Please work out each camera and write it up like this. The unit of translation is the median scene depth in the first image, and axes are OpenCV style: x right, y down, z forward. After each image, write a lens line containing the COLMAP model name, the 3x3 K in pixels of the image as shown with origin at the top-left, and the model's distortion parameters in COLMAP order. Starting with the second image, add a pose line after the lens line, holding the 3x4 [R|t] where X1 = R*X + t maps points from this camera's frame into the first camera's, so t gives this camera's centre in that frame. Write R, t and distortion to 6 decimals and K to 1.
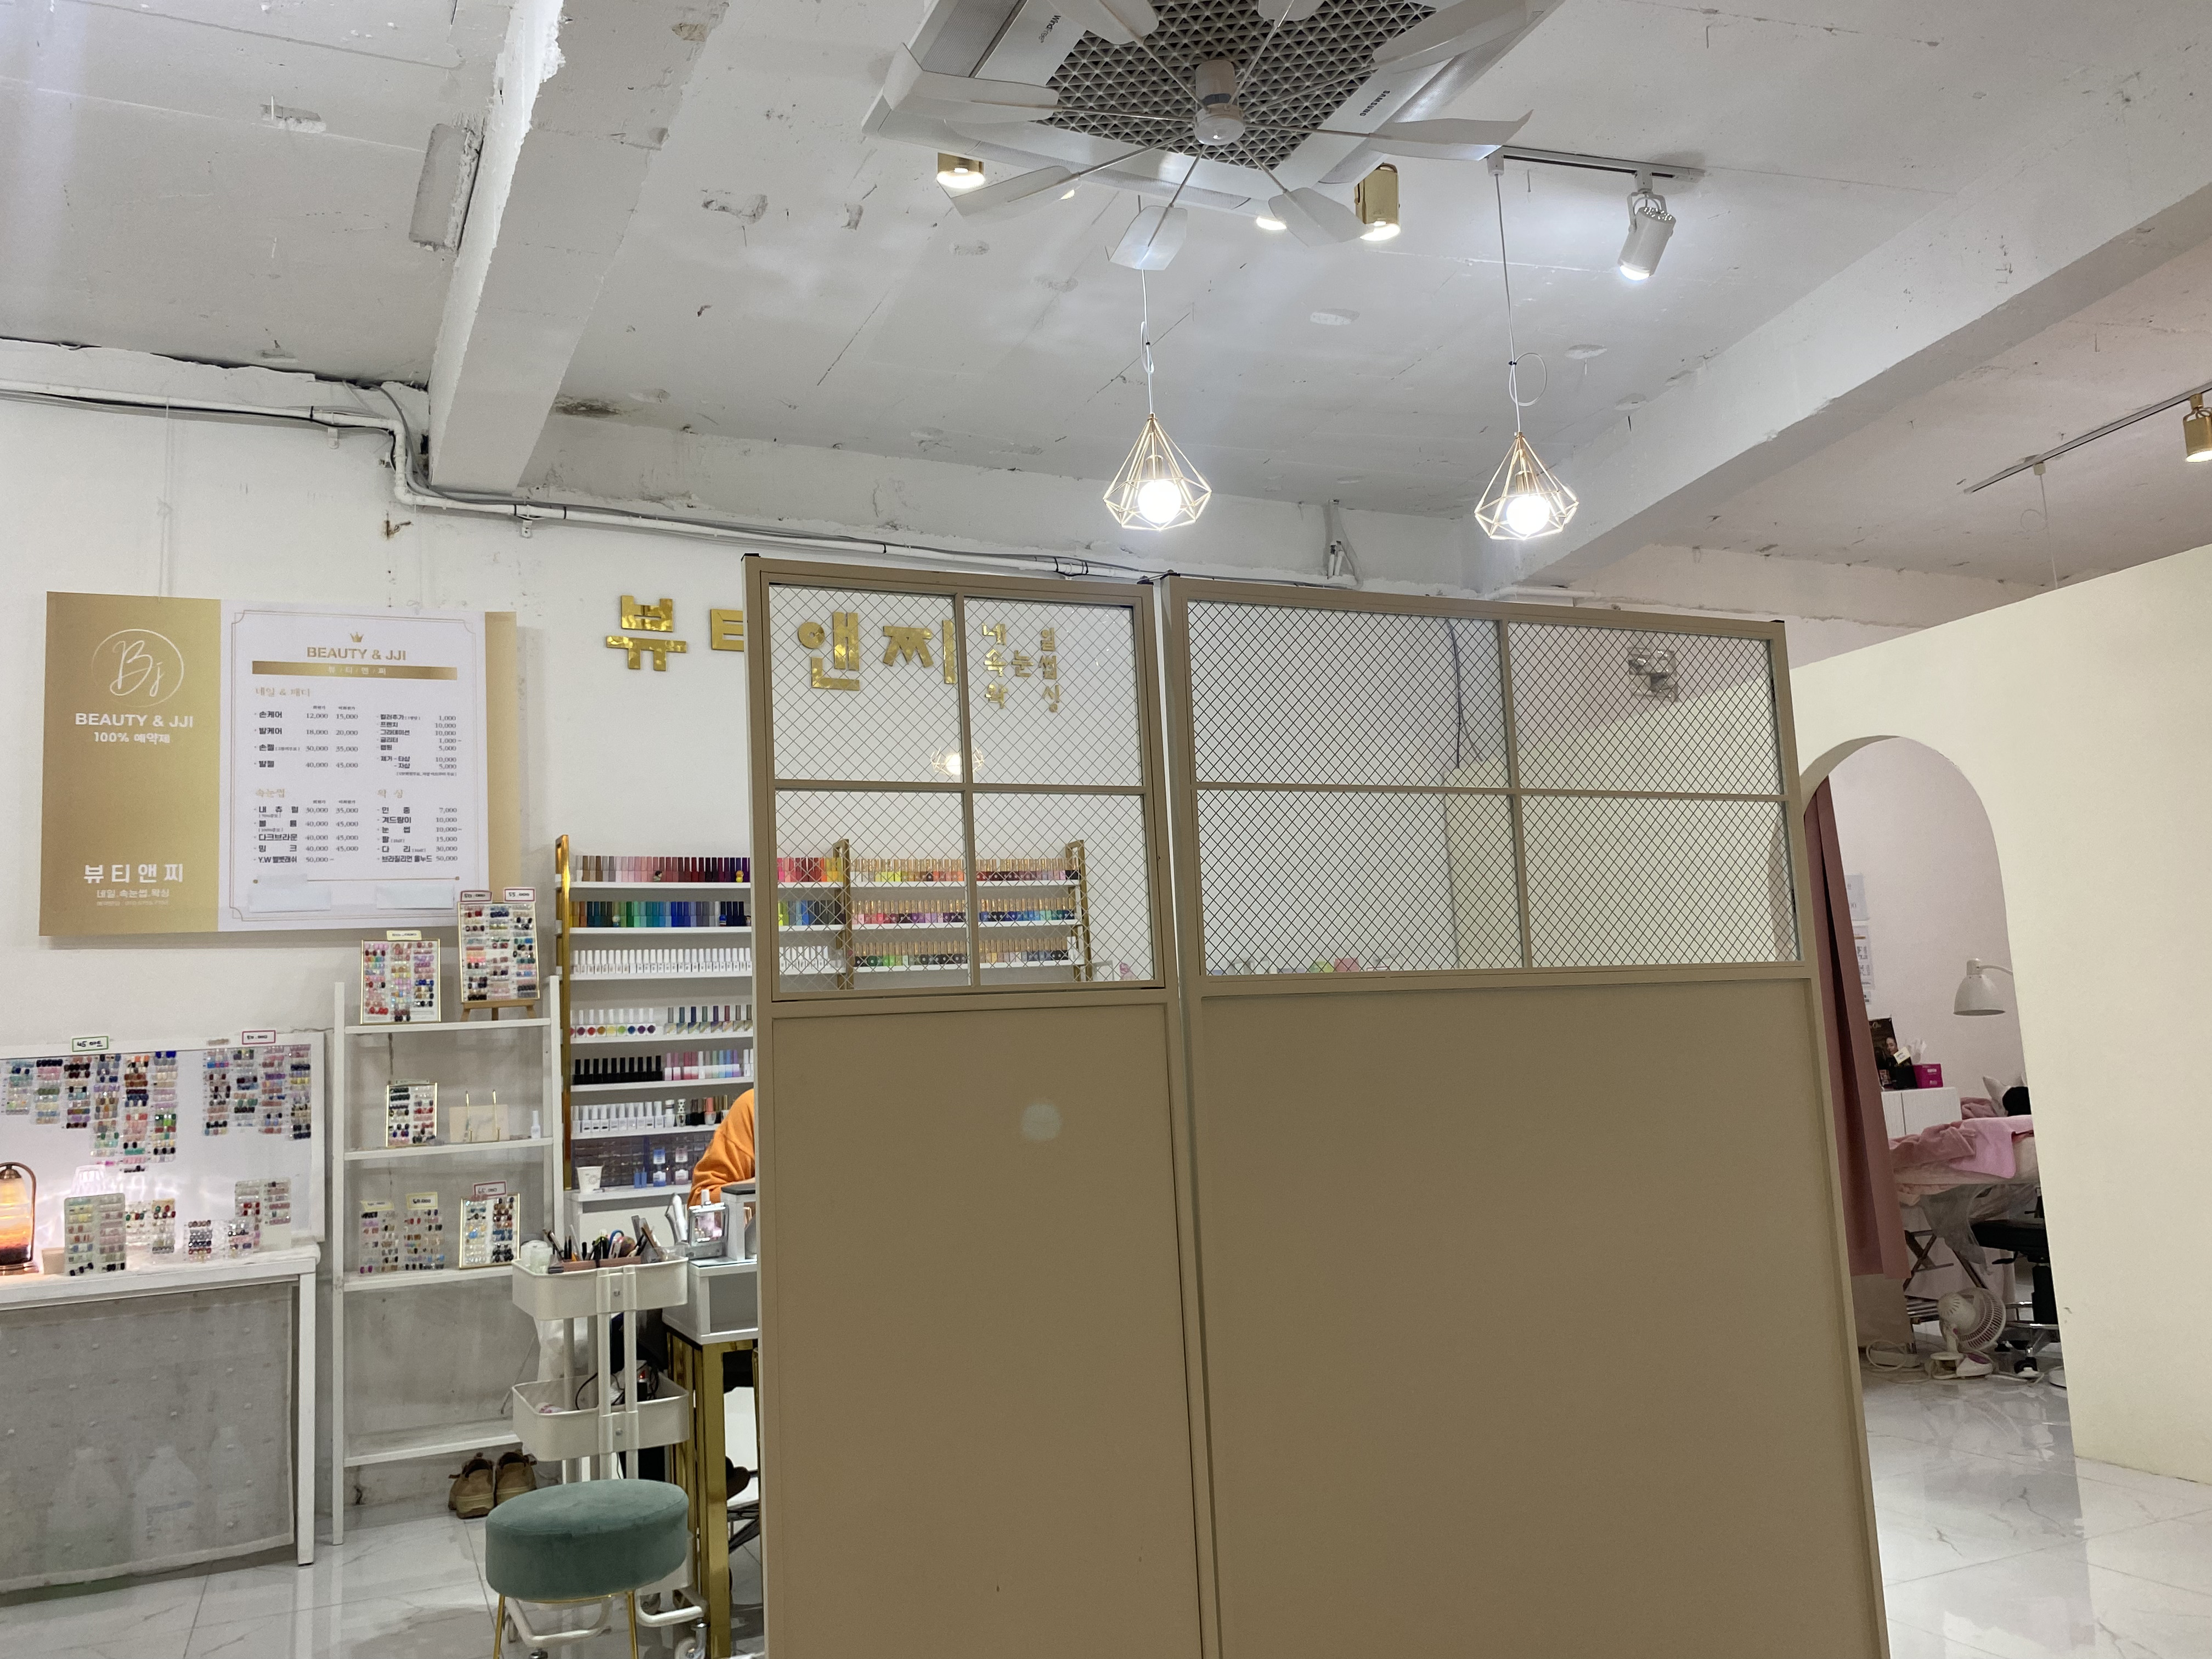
lens RADIAL K [[1669.9, 0, 1107.5], [0, 1669.9, 837.5], [0, 0, 1]] dist [0.005717, -0.006047]
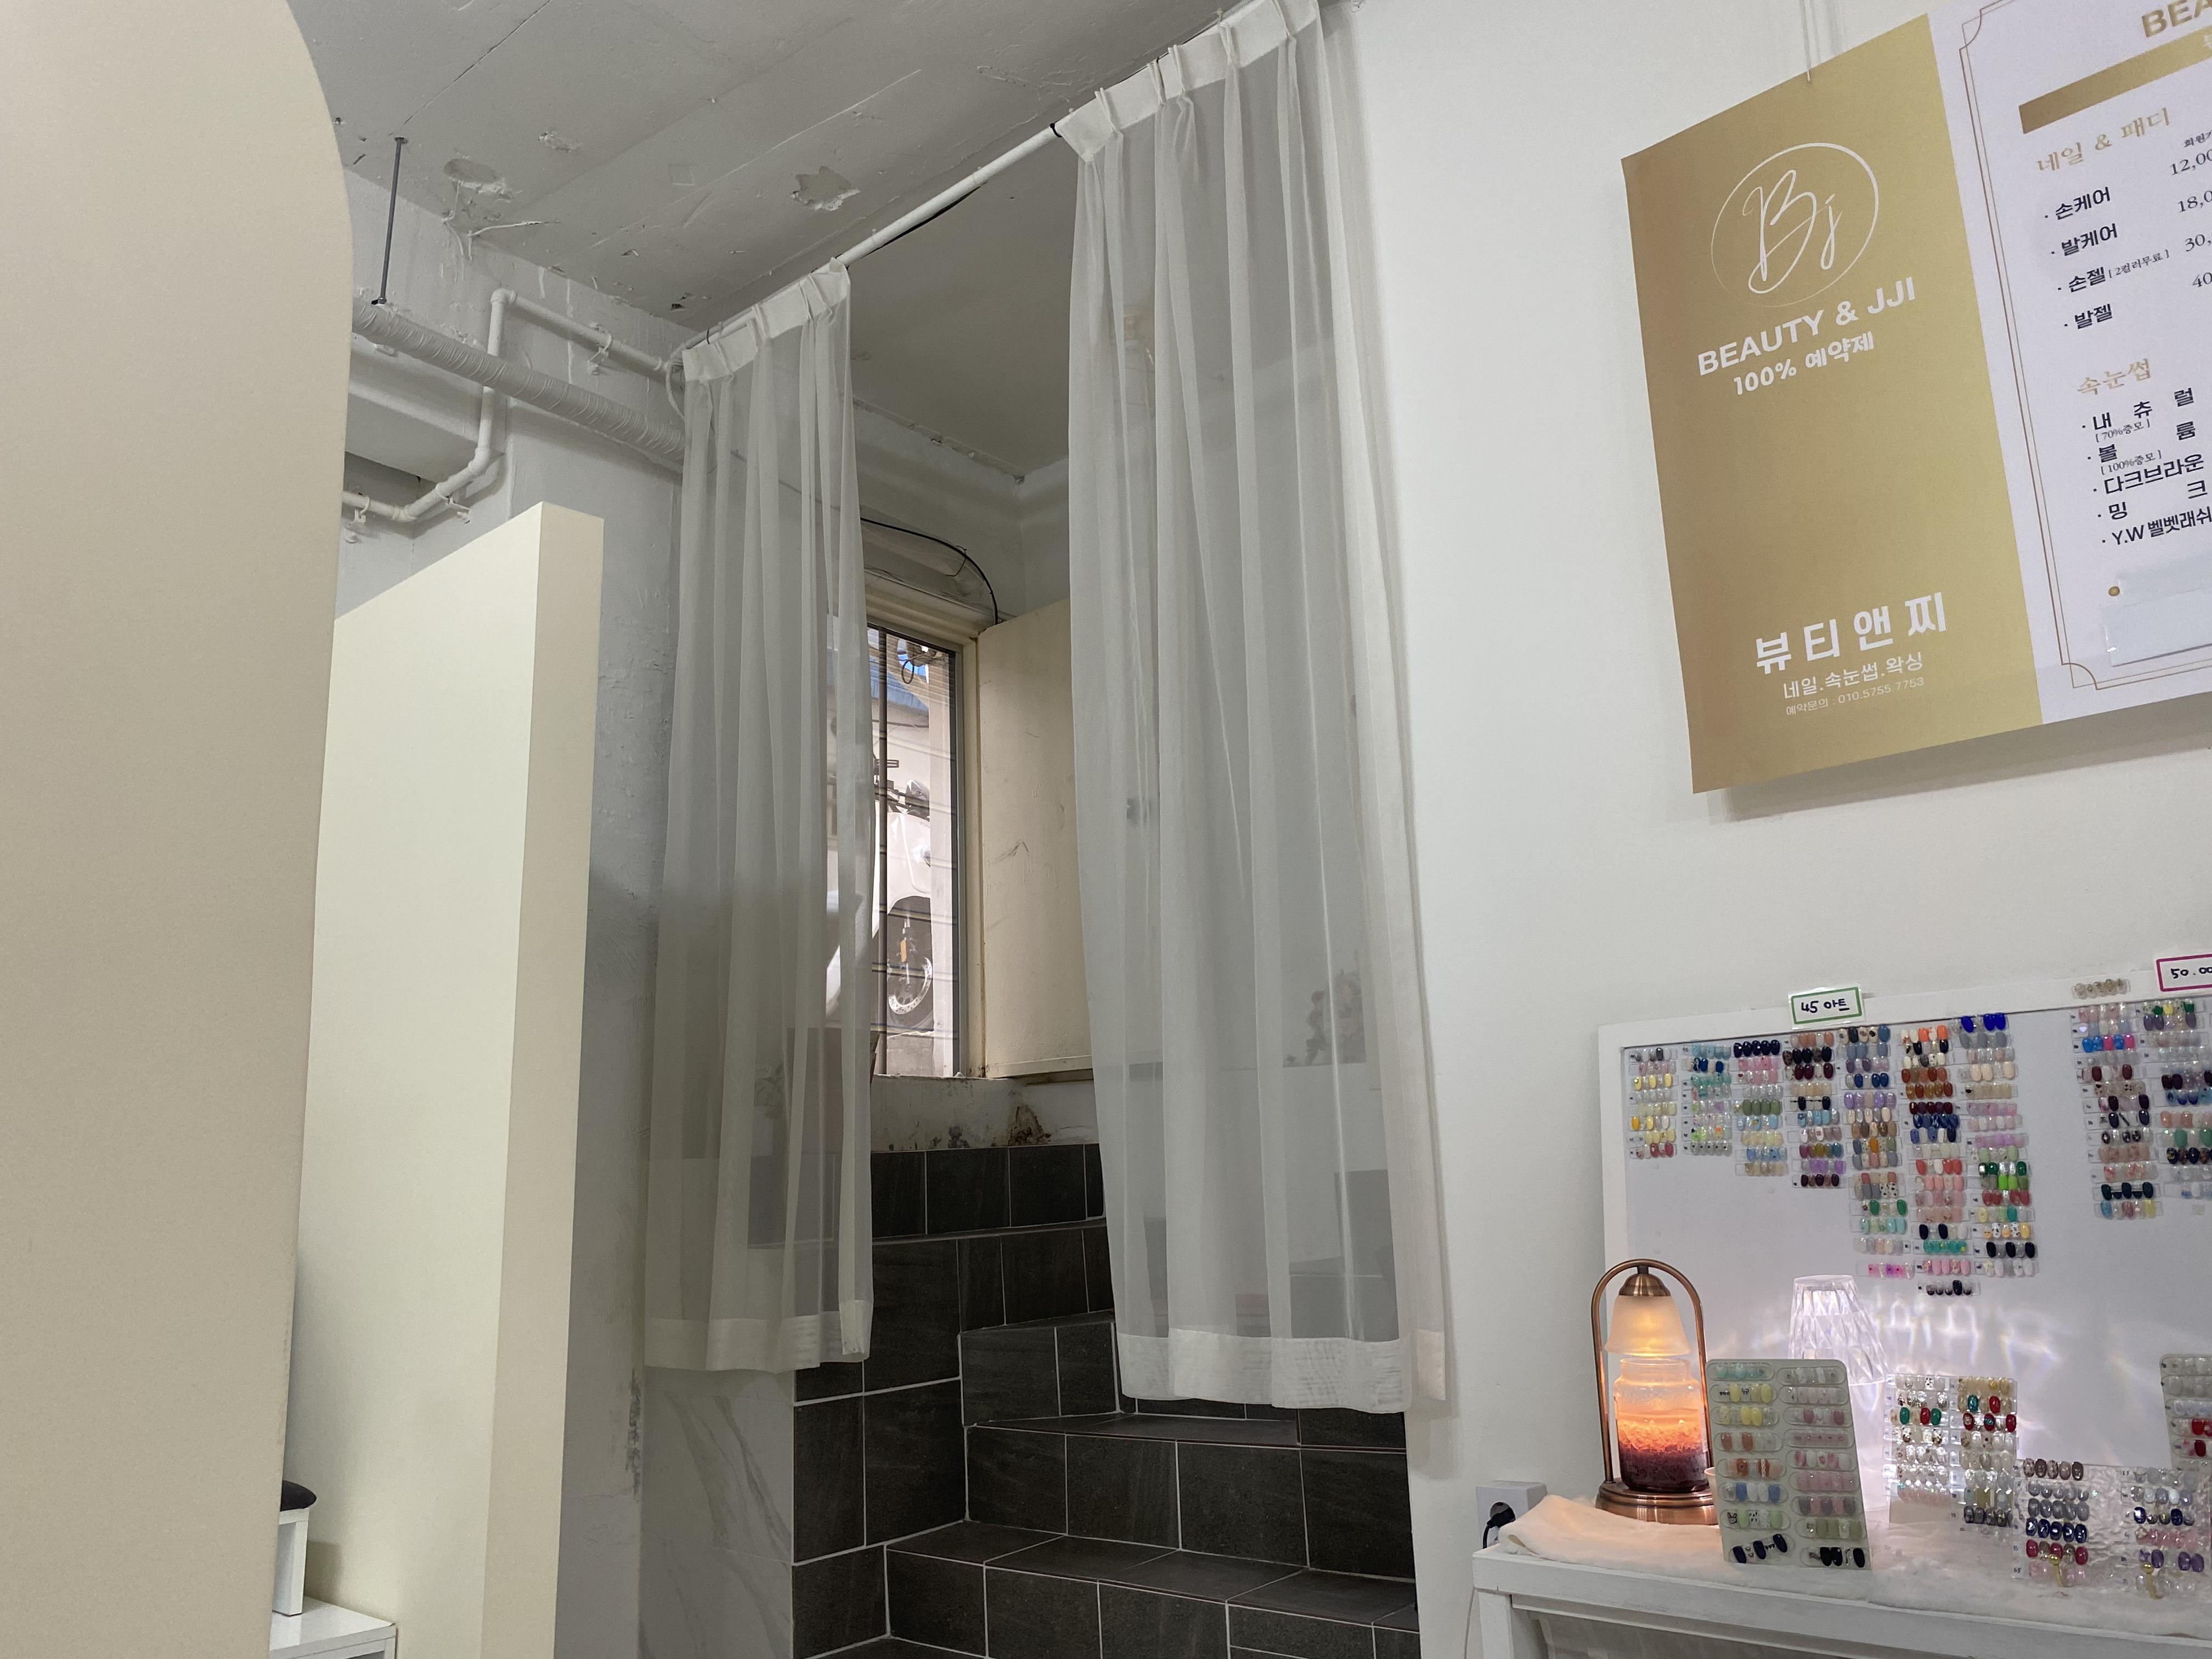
lens RADIAL K [[1669.9, 0, 1108.2], [0, 1669.9, 826.4], [0, 0, 1]] dist [0.005717, -0.006047]
pose [[0.377065, -0.155564, -0.913029, -0.247124], [0.133053, 0.984667, -0.112821, 0.099181], [0.916580, -0.078941, 0.391982, 0.631460]]
